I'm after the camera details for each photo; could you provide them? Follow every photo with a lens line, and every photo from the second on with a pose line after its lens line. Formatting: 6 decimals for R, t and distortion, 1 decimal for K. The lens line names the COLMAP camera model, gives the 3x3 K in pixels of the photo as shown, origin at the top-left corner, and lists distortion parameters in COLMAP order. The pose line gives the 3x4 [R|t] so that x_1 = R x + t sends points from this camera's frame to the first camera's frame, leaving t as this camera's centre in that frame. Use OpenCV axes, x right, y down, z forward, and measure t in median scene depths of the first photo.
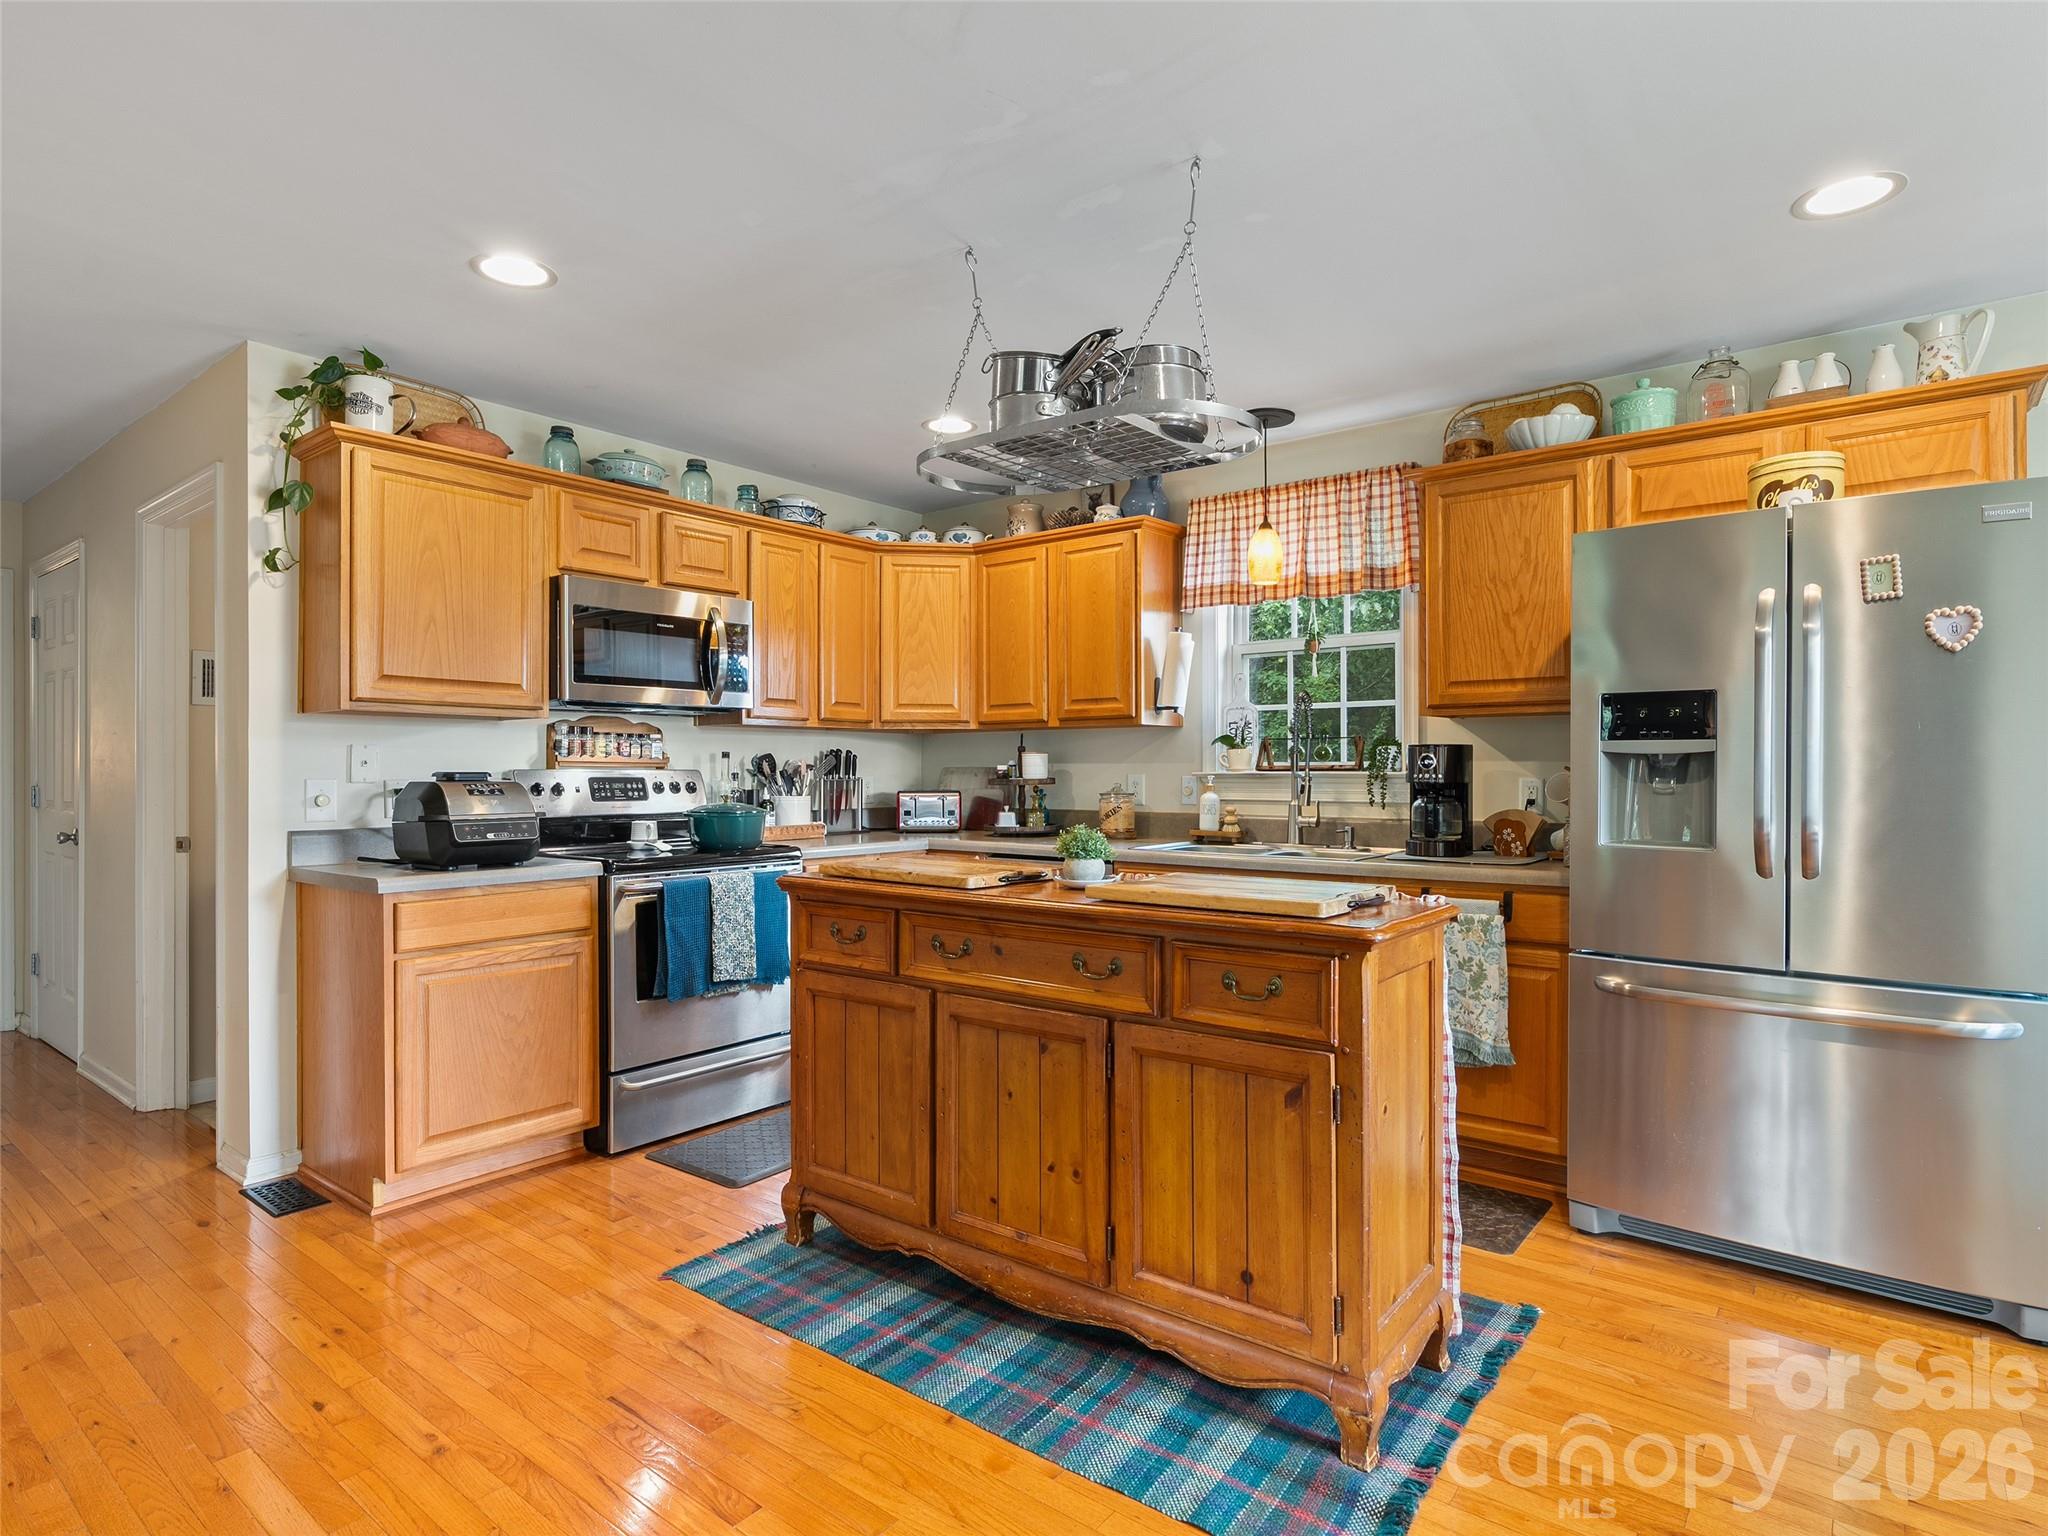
lens RADIAL K [[1097.1, 0, 1018.2], [0, 1097.1, 766.6], [0, 0, 1]] dist [-0.006172, -0.000782]
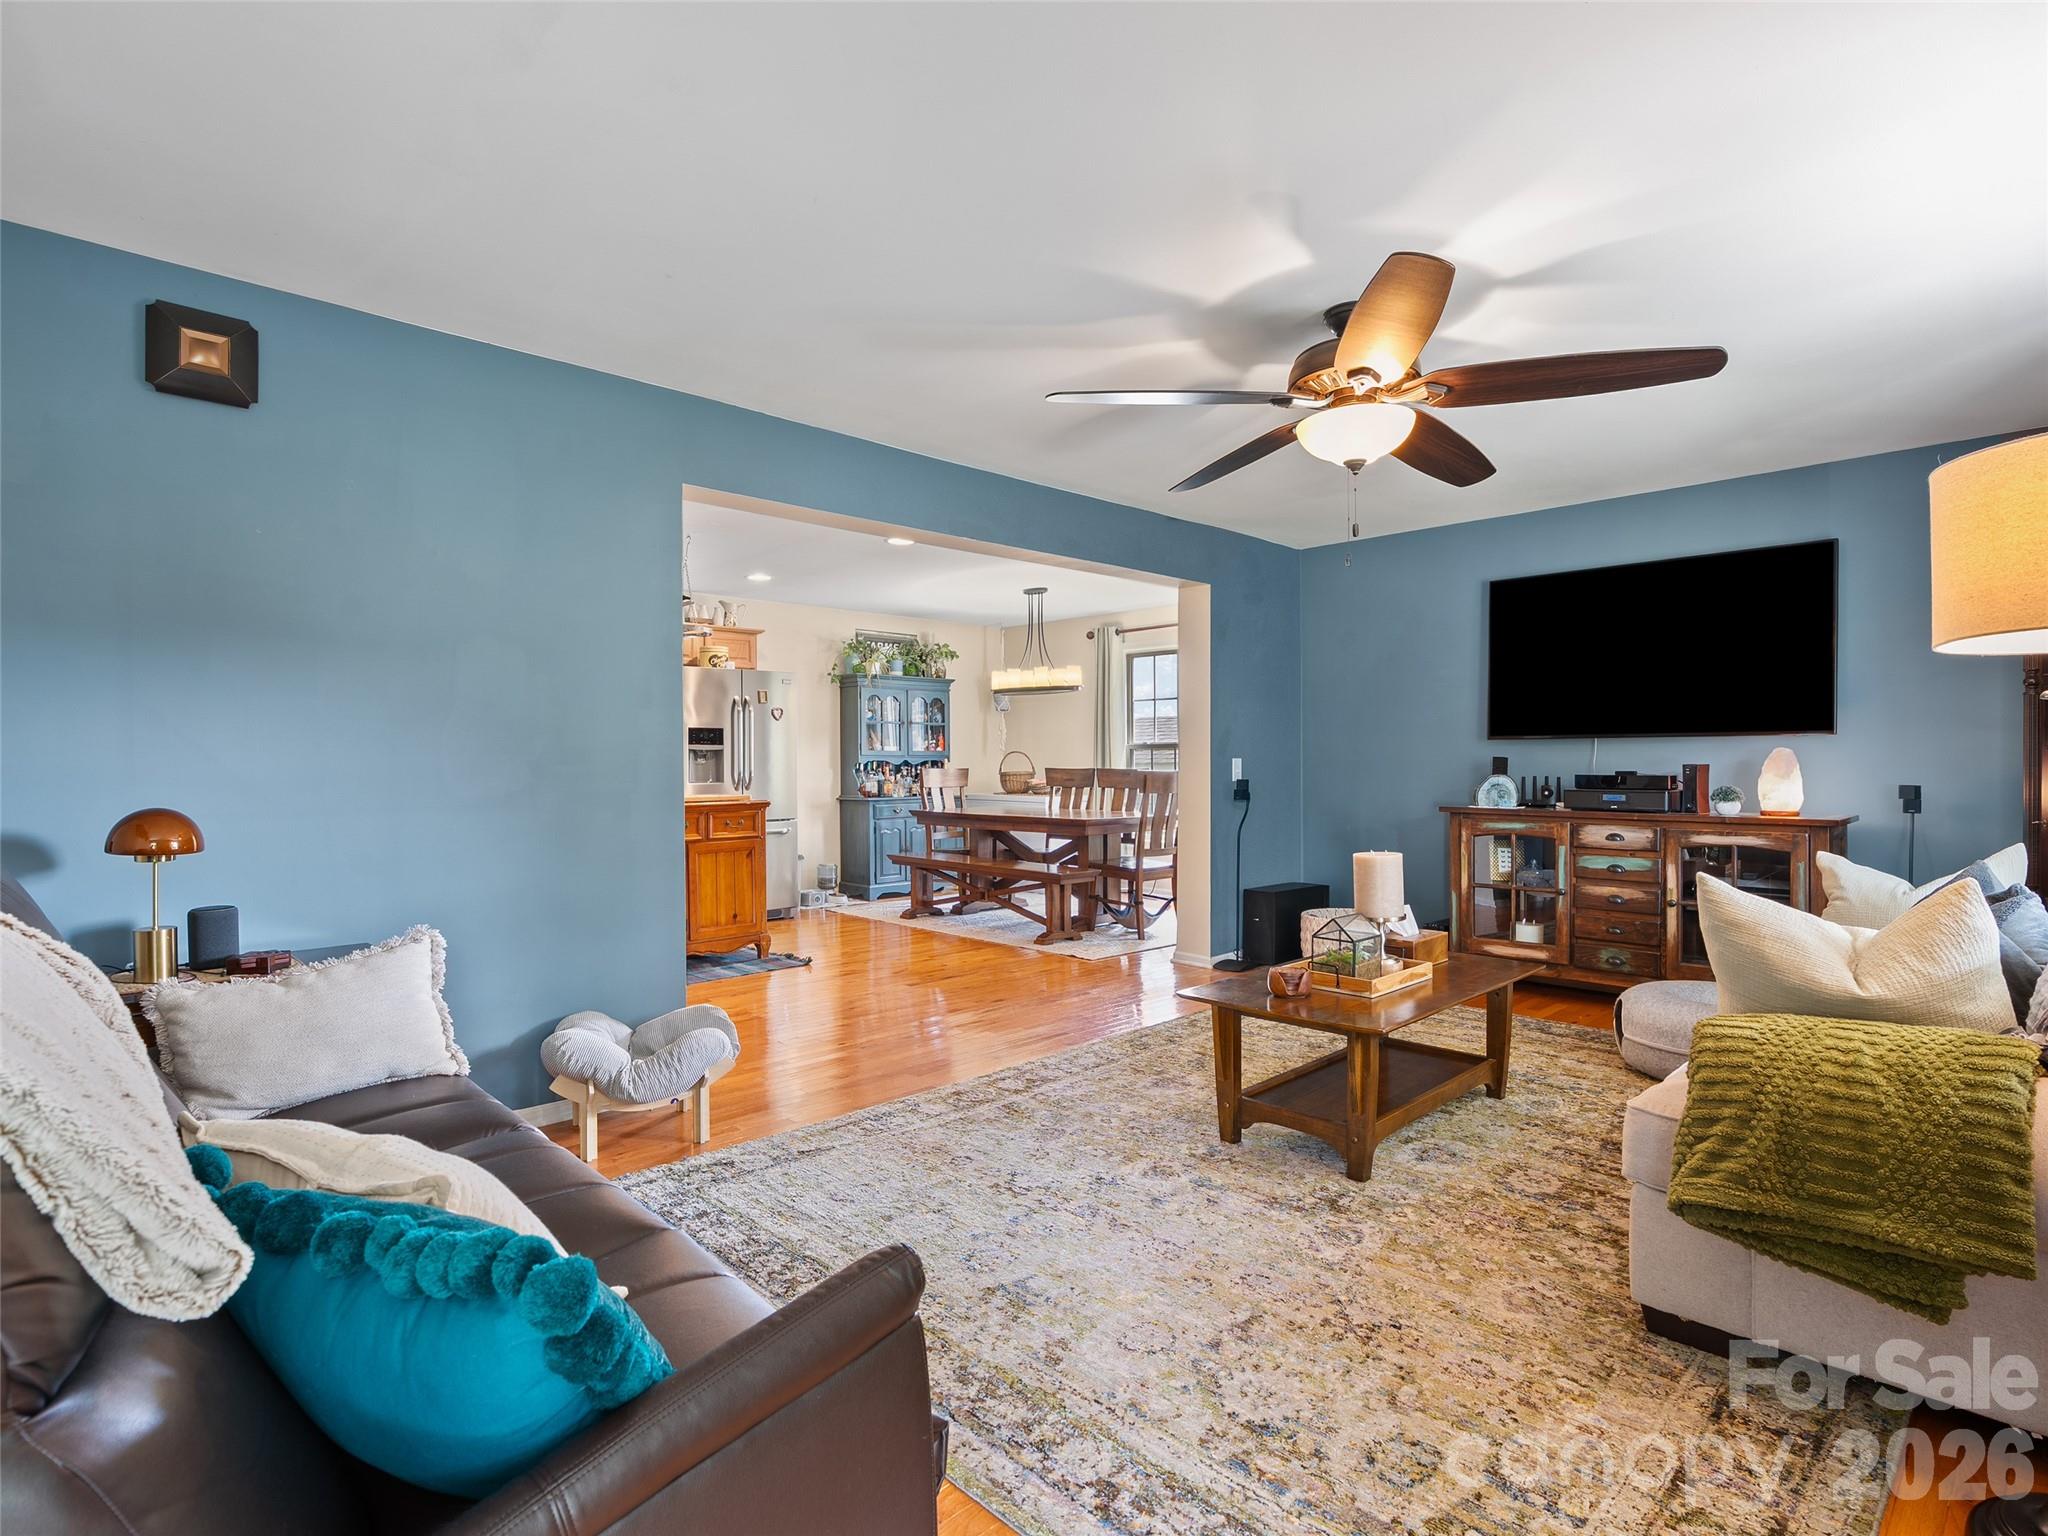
lens RADIAL K [[1041.1, 0, 1011.2], [0, 1041.1, 770.1], [0, 0, 1]] dist [-0.001011, 0.000198]
pose [[0.141479, -0.008762, 0.989902, -1.522678], [0.002328, 0.999961, 0.008519, 0.014422], [-0.989939, 0.001099, 0.141494, -0.118322]]
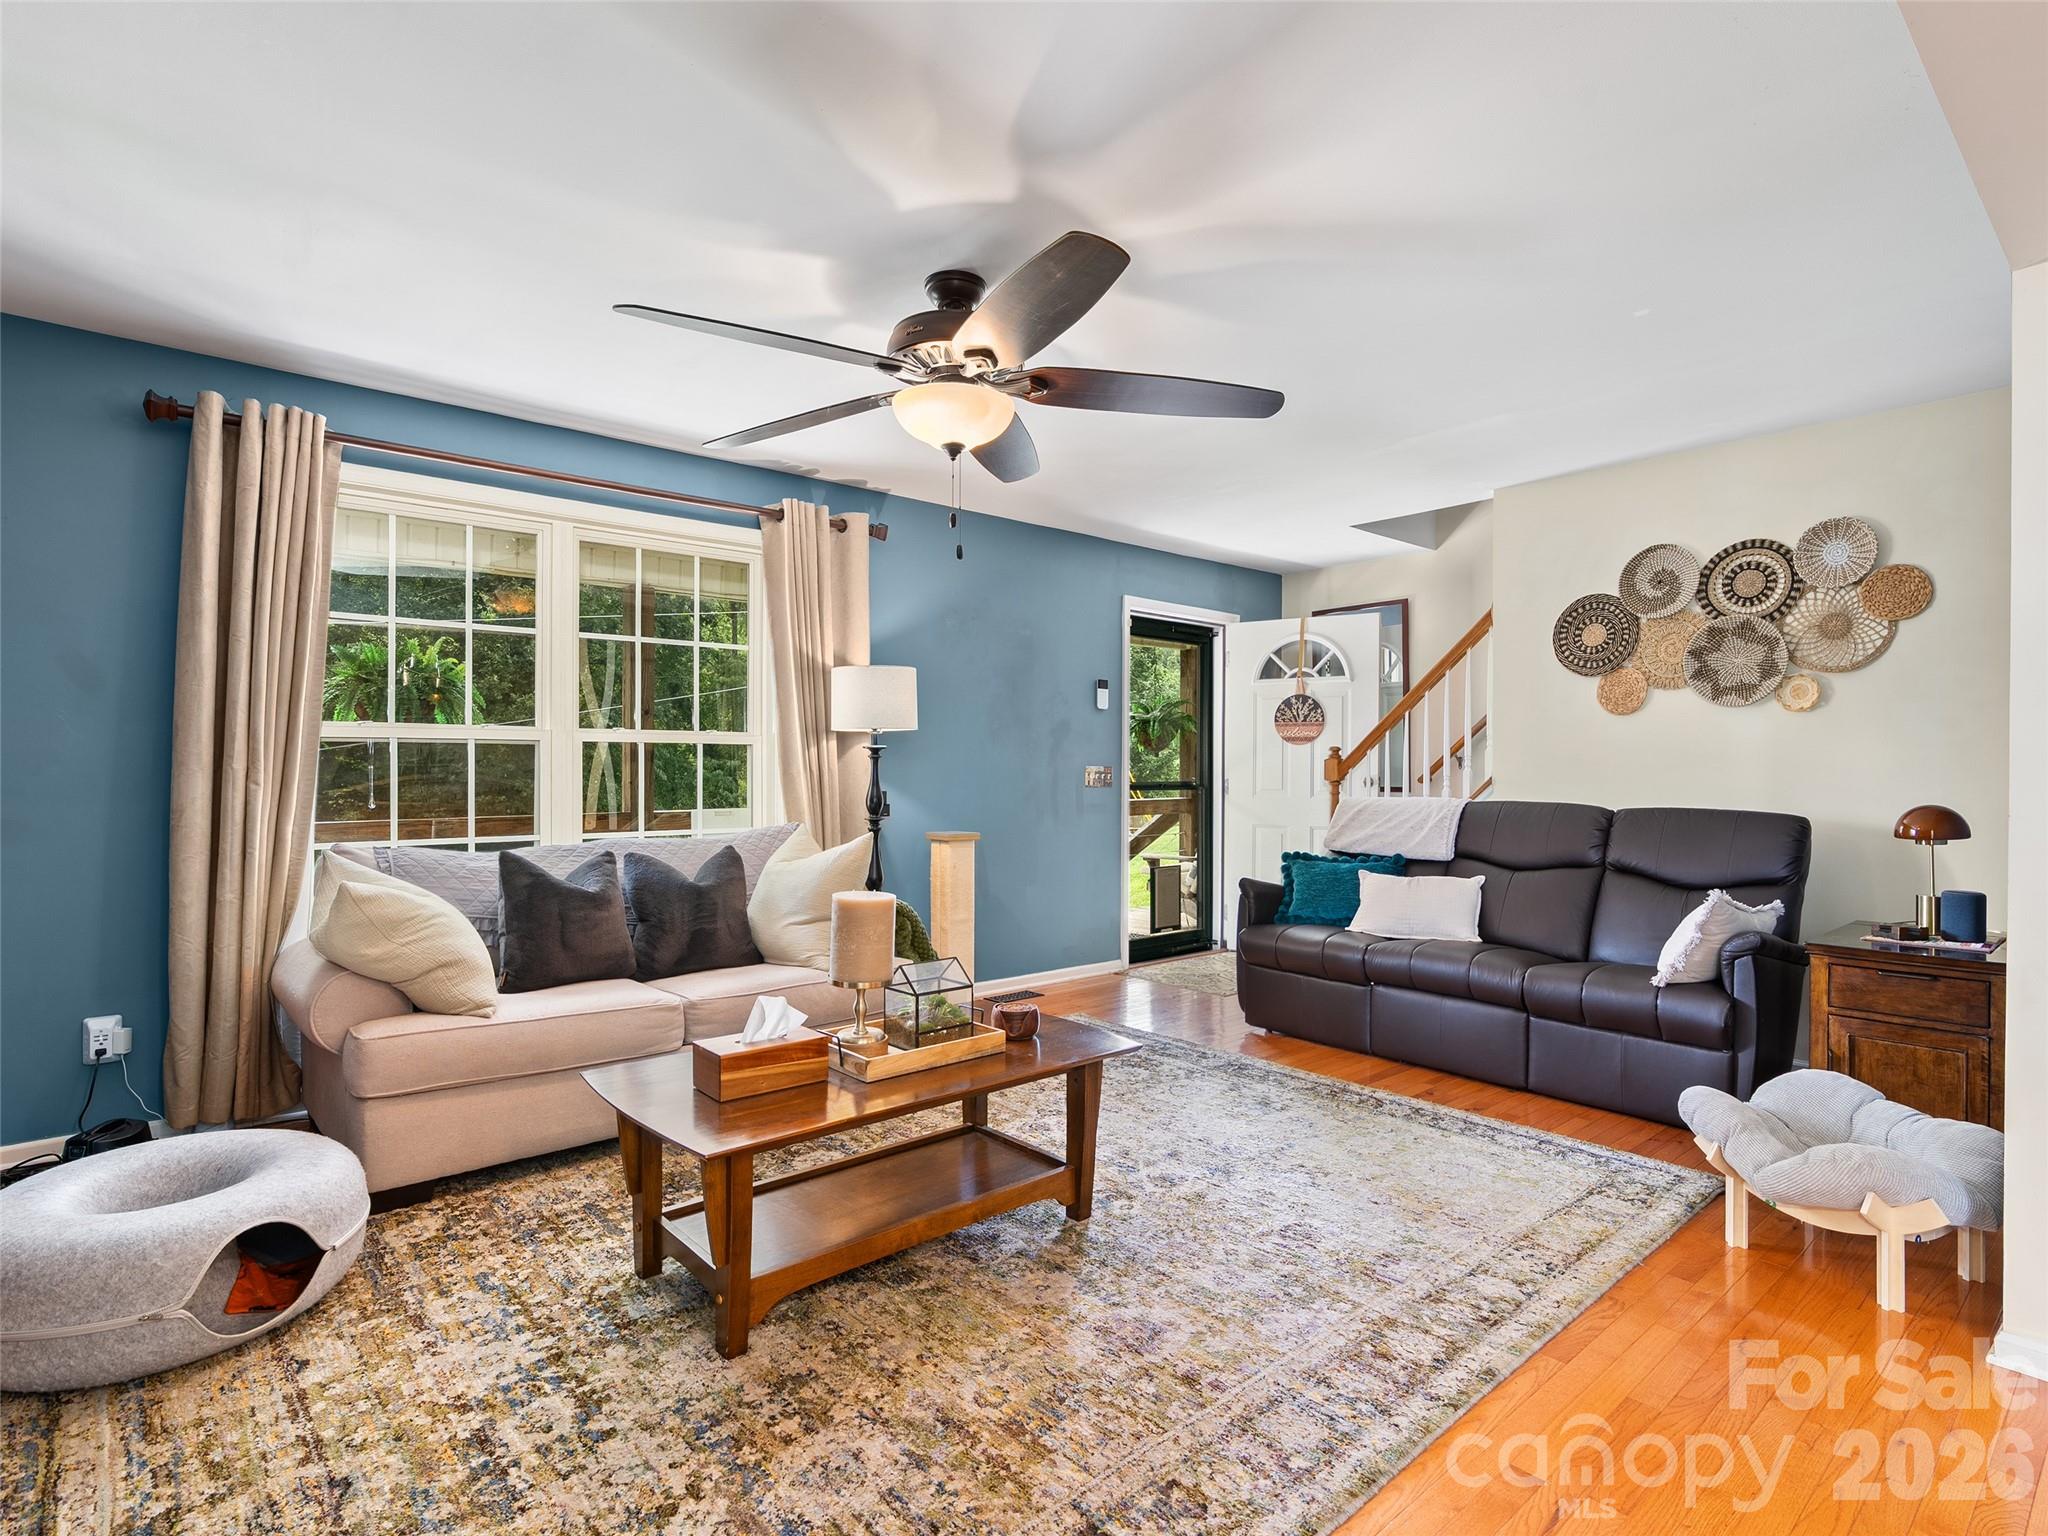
lens RADIAL K [[1032.4, 0, 1017.5], [0, 1032.4, 765.4], [0, 0, 1]] dist [-0.011762, 0.001447]
pose [[-0.188490, -0.001493, -0.982074, 0.173355], [-0.001874, 0.999998, -0.001160, 0.012292], [0.982073, 0.001622, -0.188492, -0.080043]]
